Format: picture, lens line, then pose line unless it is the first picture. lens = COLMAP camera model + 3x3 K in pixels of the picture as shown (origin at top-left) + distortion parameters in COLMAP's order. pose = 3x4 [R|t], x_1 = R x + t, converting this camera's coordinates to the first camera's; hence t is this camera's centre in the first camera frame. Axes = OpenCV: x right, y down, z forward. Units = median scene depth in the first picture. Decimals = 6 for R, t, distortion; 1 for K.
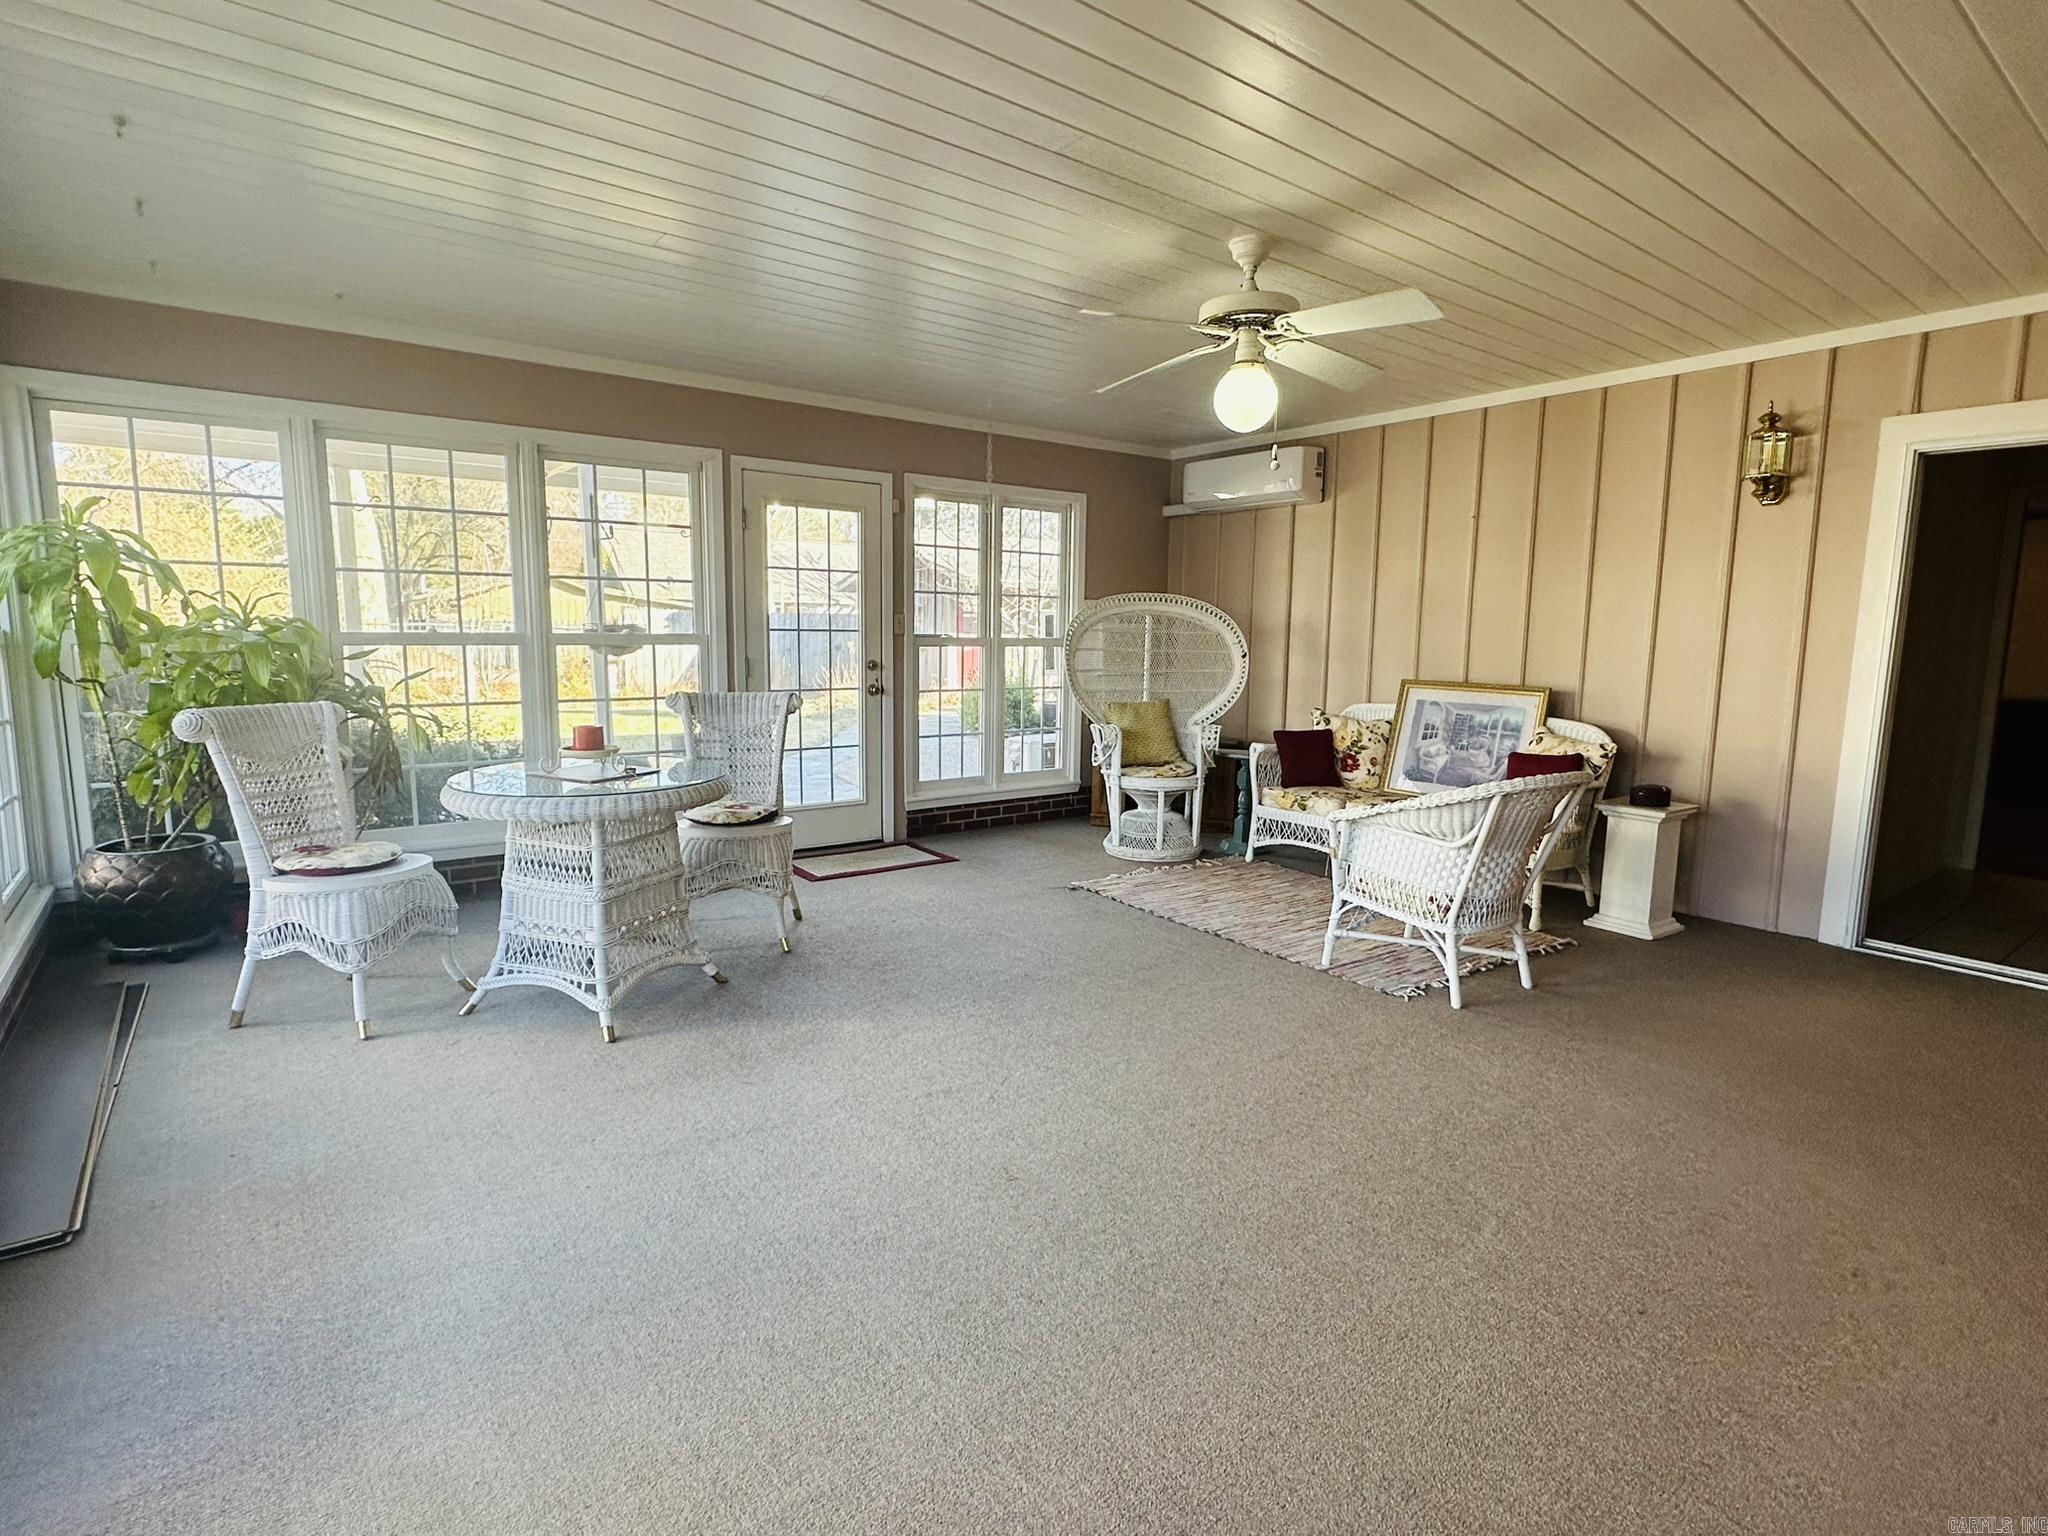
lens RADIAL K [[1041.2, 0, 1020.0], [0, 1041.2, 764.6], [0, 0, 1]] dist [-0.007645, -0.001331]
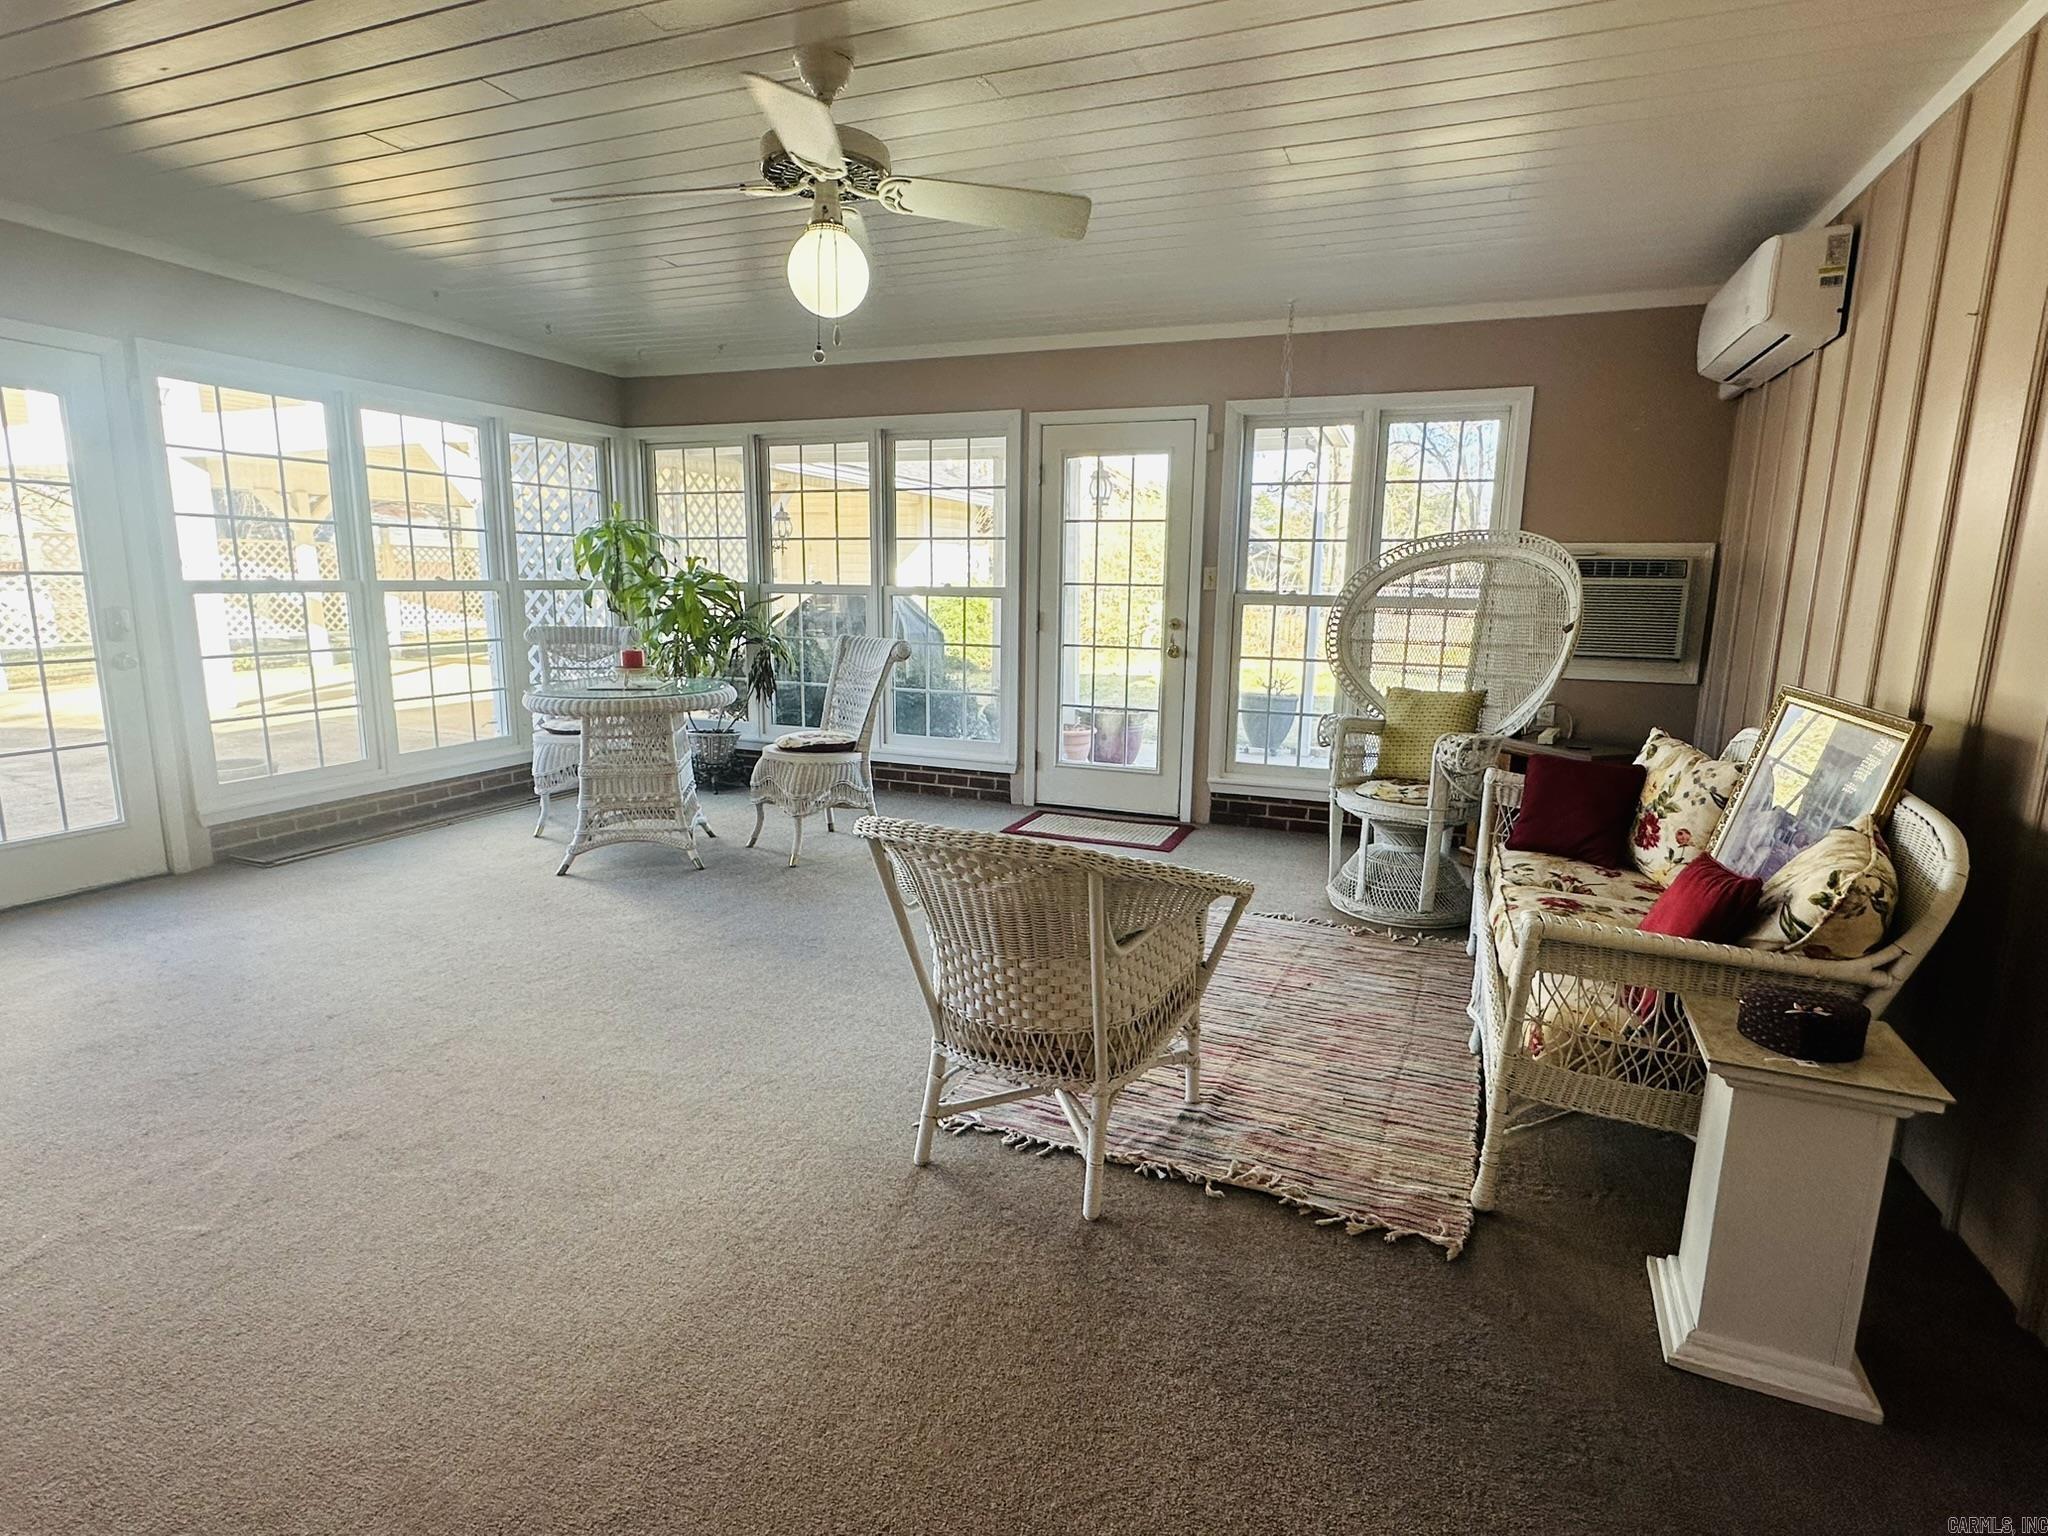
lens RADIAL K [[1041.2, 0, 1024.2], [0, 1041.2, 775.8], [0, 0, 1]] dist [-0.007645, -0.001331]
pose [[0.508702, 0.155049, -0.846866, 0.596361], [-0.118012, 0.986923, 0.109803, -0.050777], [0.852816, 0.044083, 0.520347, 0.435797]]
